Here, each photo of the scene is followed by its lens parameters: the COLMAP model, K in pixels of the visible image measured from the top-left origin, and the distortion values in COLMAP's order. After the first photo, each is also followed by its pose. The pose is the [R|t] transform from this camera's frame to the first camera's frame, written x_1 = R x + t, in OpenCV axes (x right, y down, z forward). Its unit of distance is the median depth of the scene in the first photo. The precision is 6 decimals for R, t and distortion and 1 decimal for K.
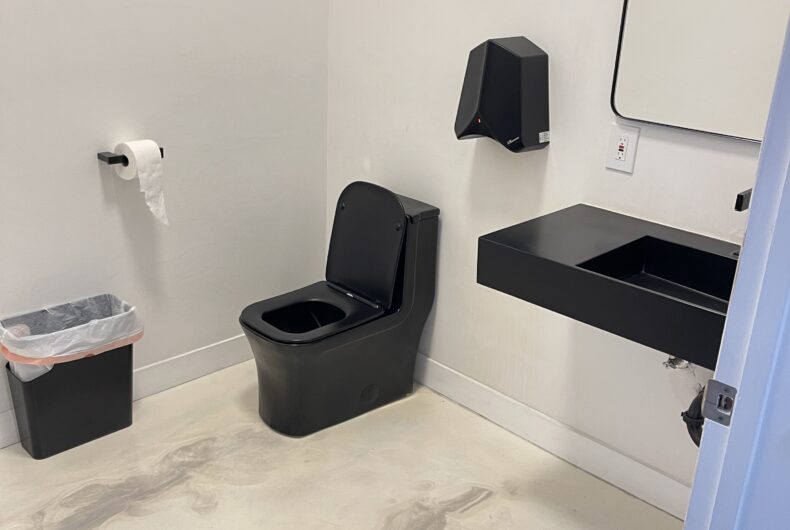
lens RADIAL K [[783.1, 0, 395.0], [0, 783.1, 265.0], [0, 0, 1]] dist [0.020359, 0.025693]
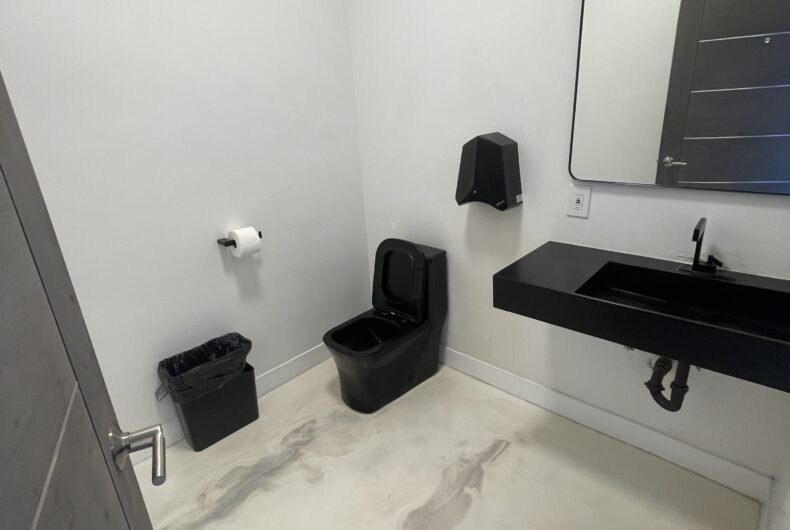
lens RADIAL K [[419.7, 0, 395.0], [0, 419.7, 265.0], [0, 0, 1]] dist [-0.002862, -0.000525]
pose [[0.994526, -0.103673, 0.013031, -0.062710], [0.103754, 0.994587, -0.005709, -0.057271], [-0.012369, 0.007030, 0.999899, 0.213822]]
